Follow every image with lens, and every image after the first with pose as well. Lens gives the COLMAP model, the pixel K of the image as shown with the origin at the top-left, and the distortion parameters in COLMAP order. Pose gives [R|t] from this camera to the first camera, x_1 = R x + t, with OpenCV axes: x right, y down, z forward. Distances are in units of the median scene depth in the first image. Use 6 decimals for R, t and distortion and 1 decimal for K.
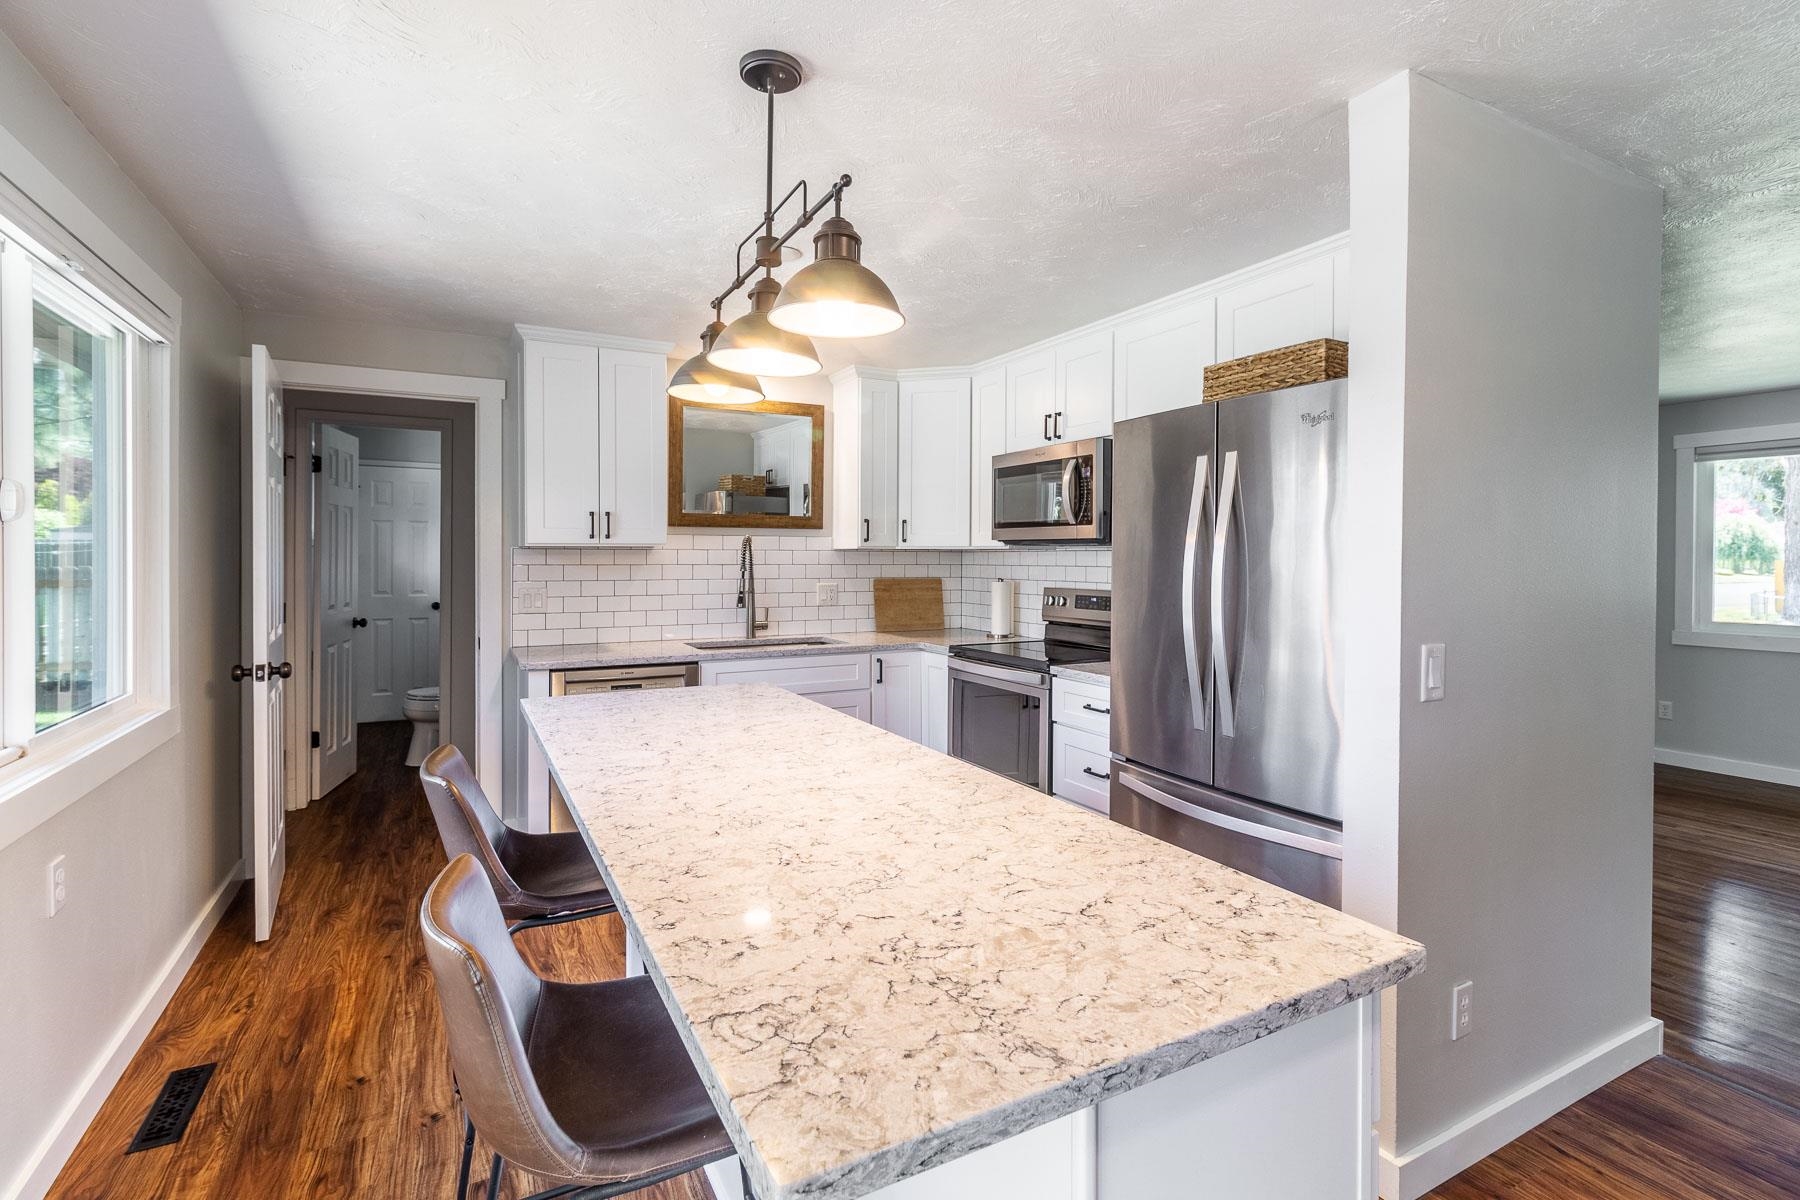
lens RADIAL K [[857.2, 0, 876.4], [0, 857.2, 560.1], [0, 0, 1]] dist [0.003929, 0.000243]
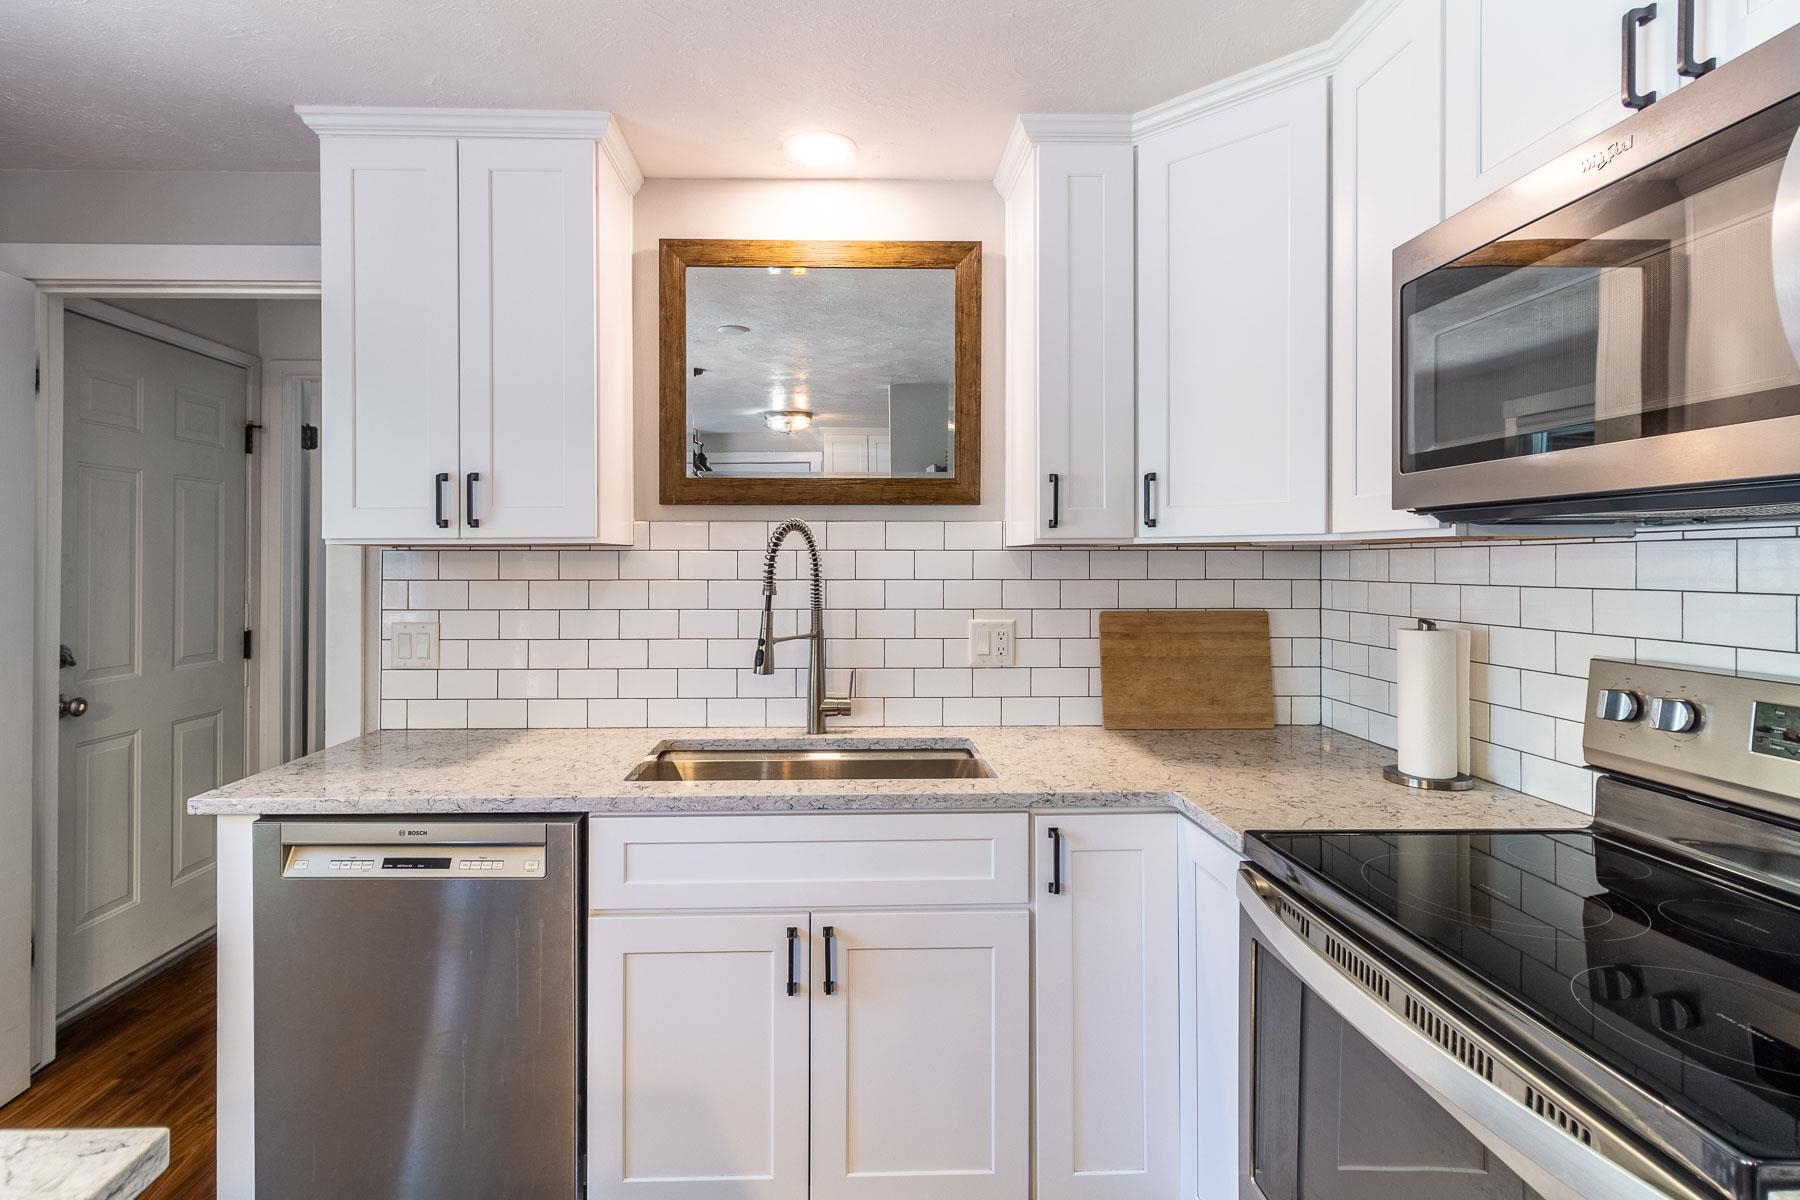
lens RADIAL K [[857.2, 0, 876.4], [0, 857.2, 560.1], [0, 0, 1]] dist [0.003929, 0.000243]
pose [[0.910156, -0.006154, -0.414220, 0.084794], [0.002291, 0.999949, -0.009822, -0.001088], [0.414260, 0.007991, 0.910124, 0.578756]]
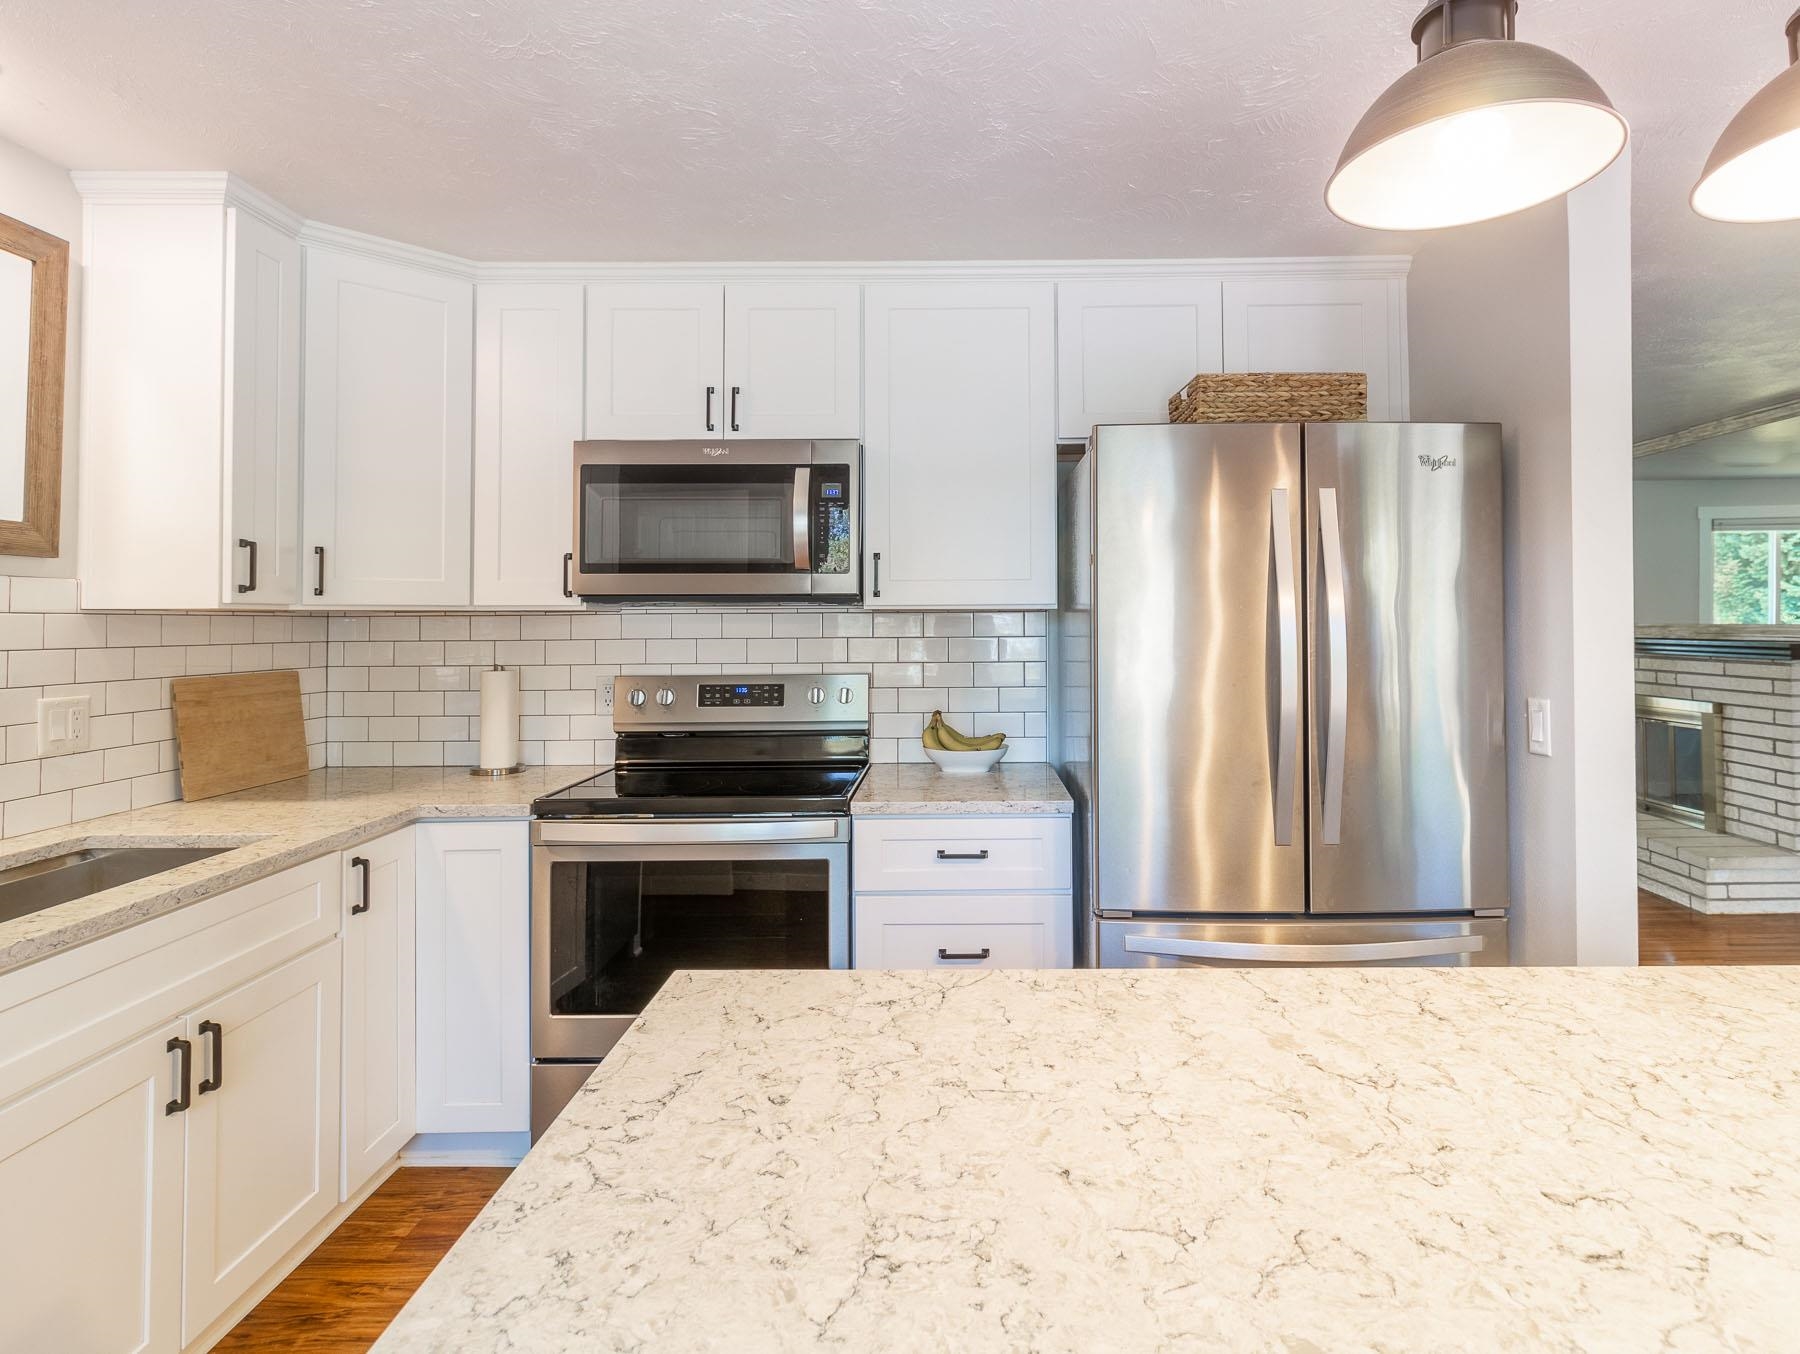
lens RADIAL K [[1004.3, 0, 942.0], [0, 1004.3, 598.8], [0, 0, 1]] dist [-0.000776, 0.000513]
pose [[0.447836, 0.014602, 0.893997, -0.304549], [0.011420, 0.999692, -0.022049, -0.003020], [-0.894043, 0.020084, 0.447531, 0.466130]]
